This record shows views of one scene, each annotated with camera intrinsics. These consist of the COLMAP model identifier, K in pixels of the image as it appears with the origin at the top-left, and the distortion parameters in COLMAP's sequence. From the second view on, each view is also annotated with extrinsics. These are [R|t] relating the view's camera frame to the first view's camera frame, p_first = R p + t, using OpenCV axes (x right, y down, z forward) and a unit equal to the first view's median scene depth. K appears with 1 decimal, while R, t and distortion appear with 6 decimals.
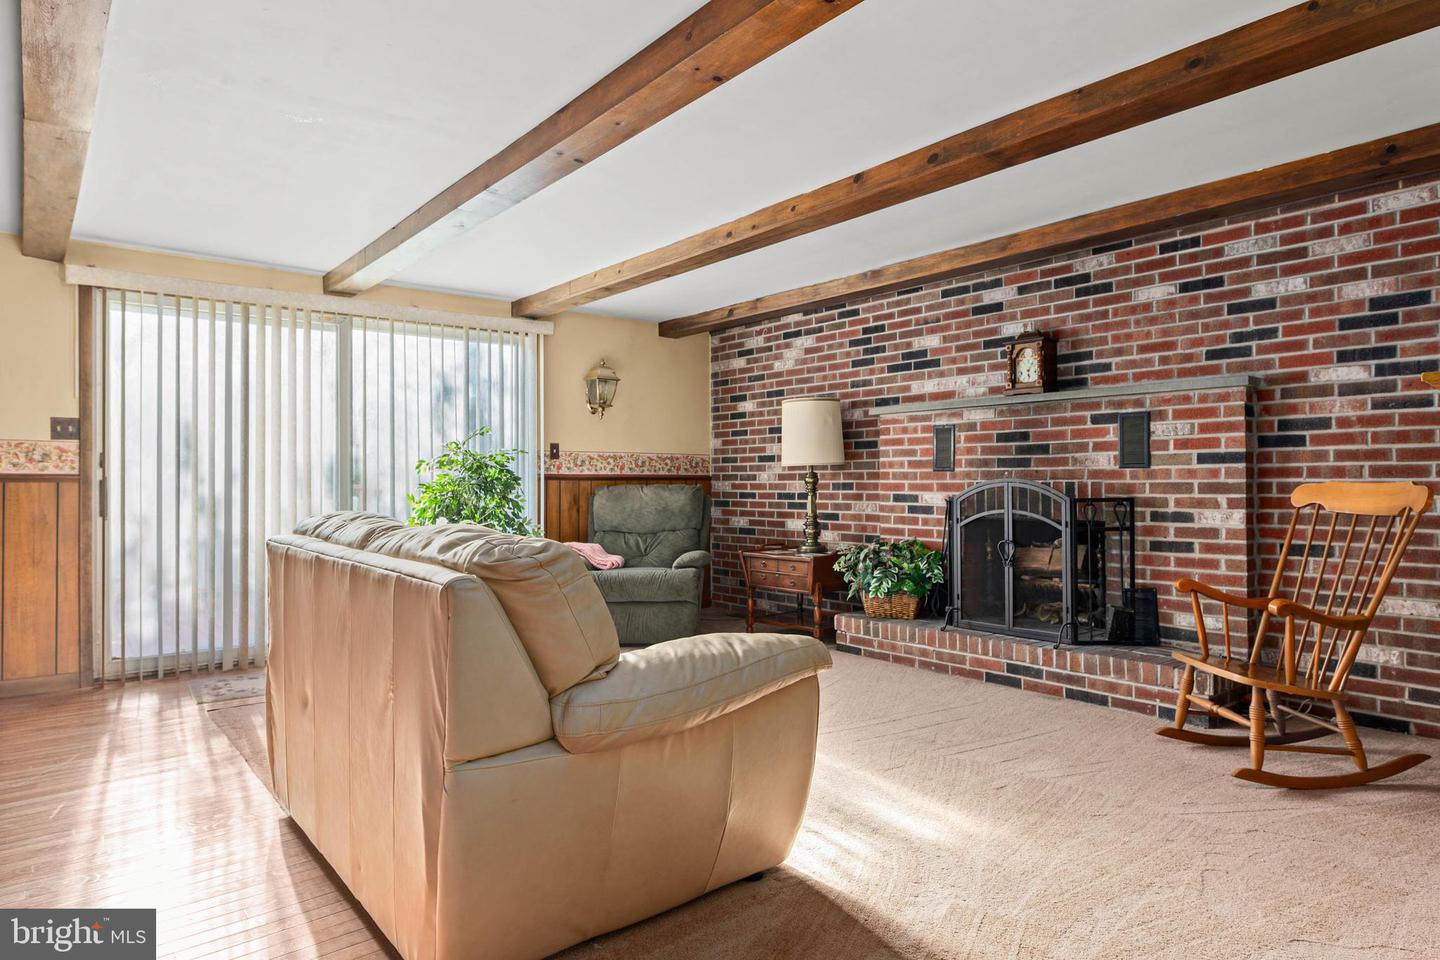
lens RADIAL K [[852.7, 0, 720.0], [0, 852.7, 472.3], [0, 0, 1]] dist [0.000956, 0.000239]
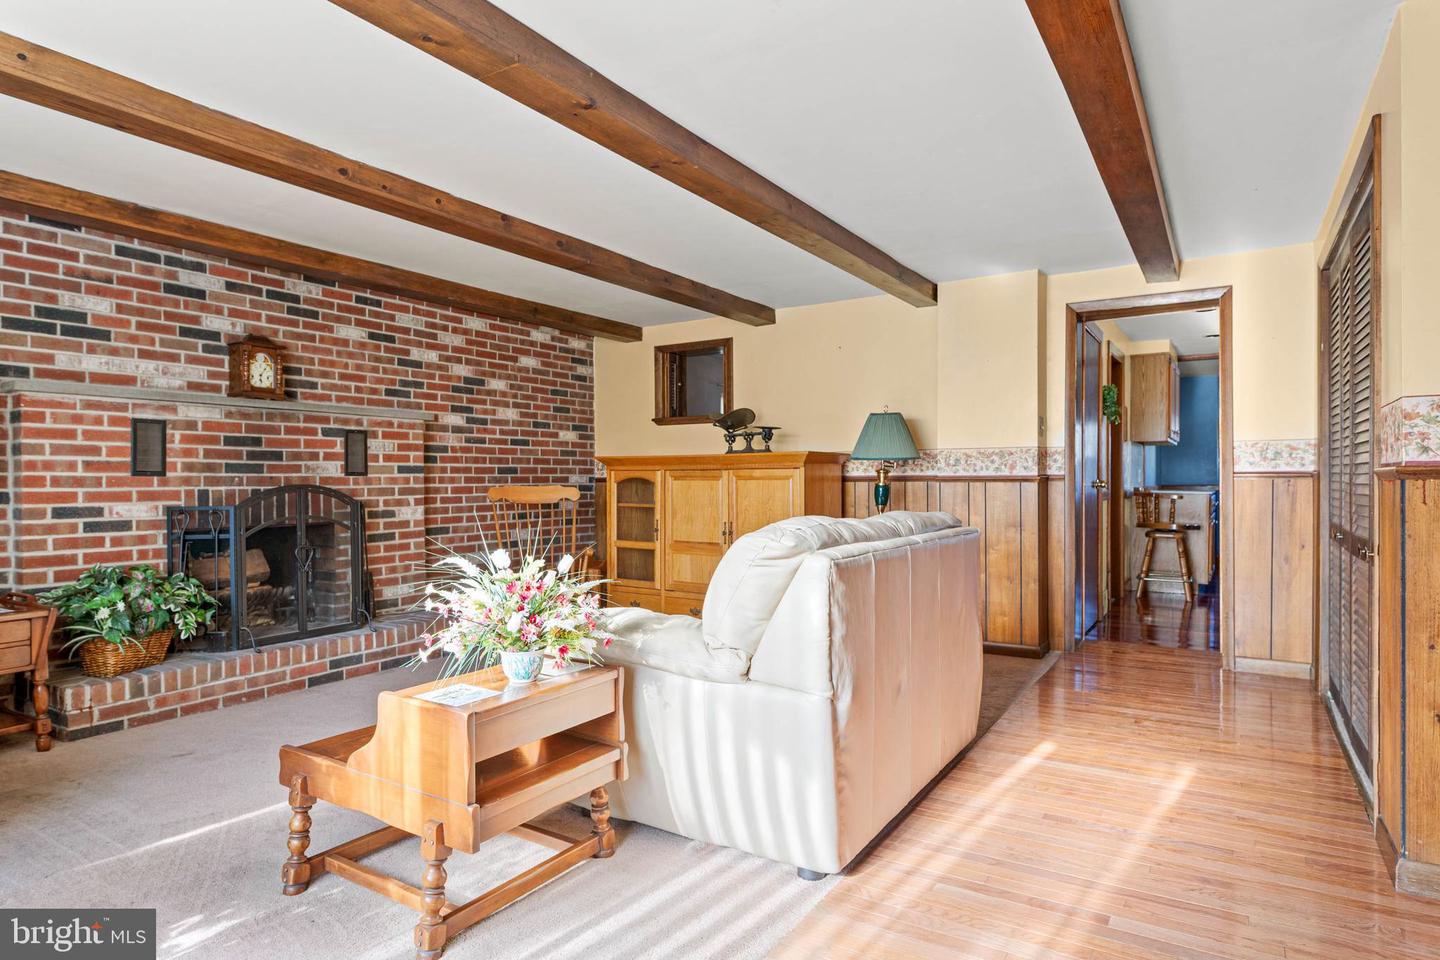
lens RADIAL K [[822.5, 0, 743.5], [0, 822.5, 485.6], [0, 0, 1]] dist [0.002295, -0.000512]
pose [[-0.348777, -0.000379, 0.937206, -0.745671], [-0.002374, 0.999997, -0.000479, 0.007561], [-0.937203, -0.002392, -0.348777, 0.831525]]
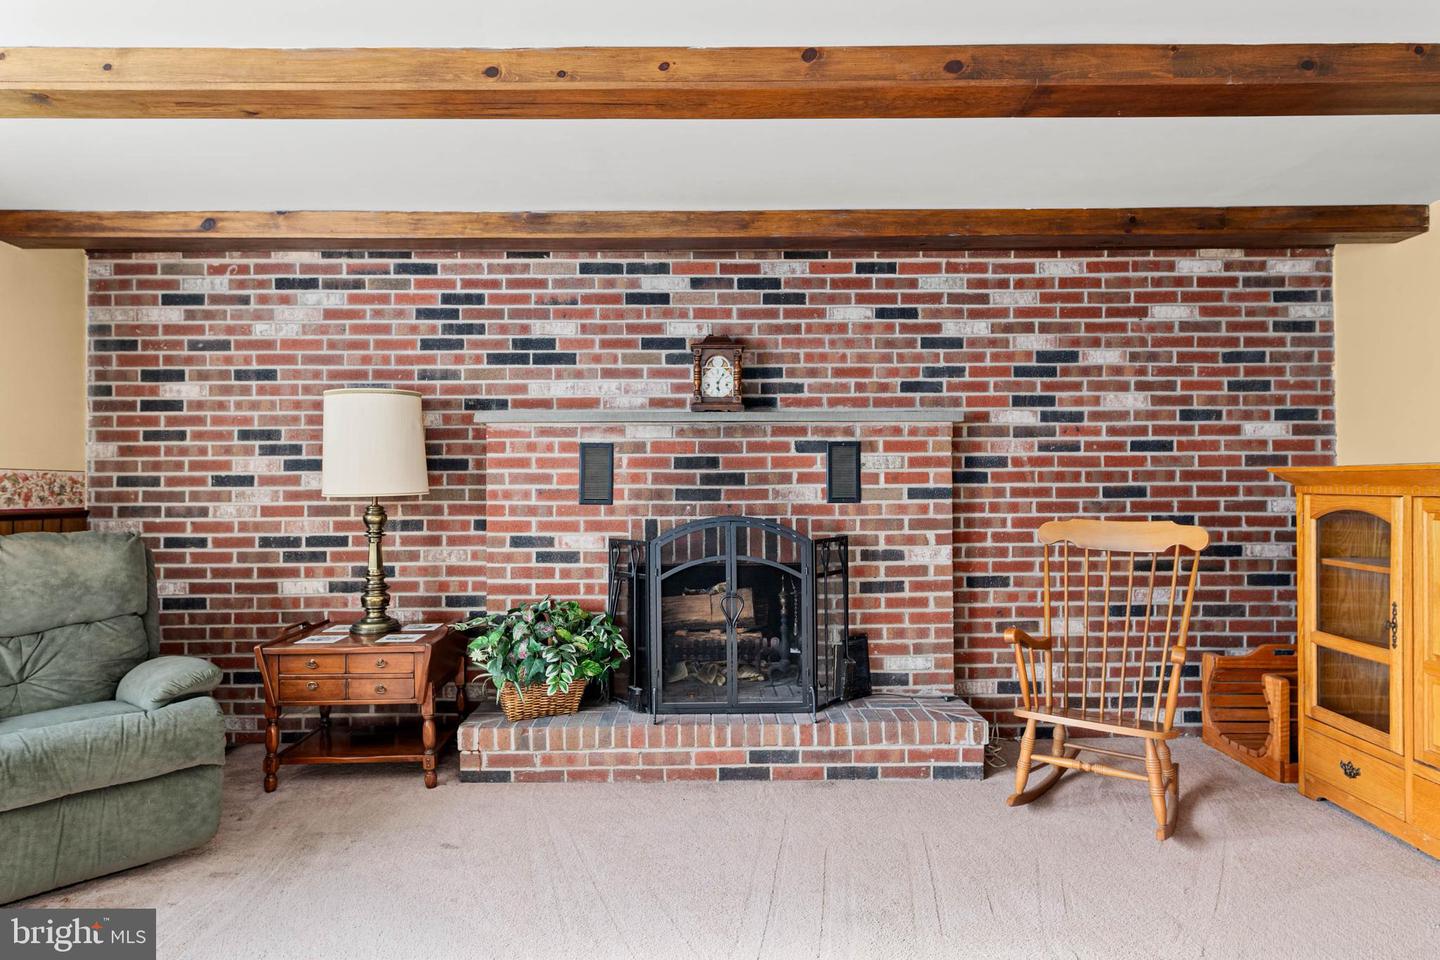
lens RADIAL K [[835.9, 0, 712.0], [0, 835.9, 481.1], [0, 0, 1]] dist [0.002996, -0.002412]
pose [[0.624806, 0.006721, 0.780751, -0.277033], [-0.006535, 0.999973, -0.003378, -0.022496], [-0.780753, -0.002992, 0.624833, 0.515872]]
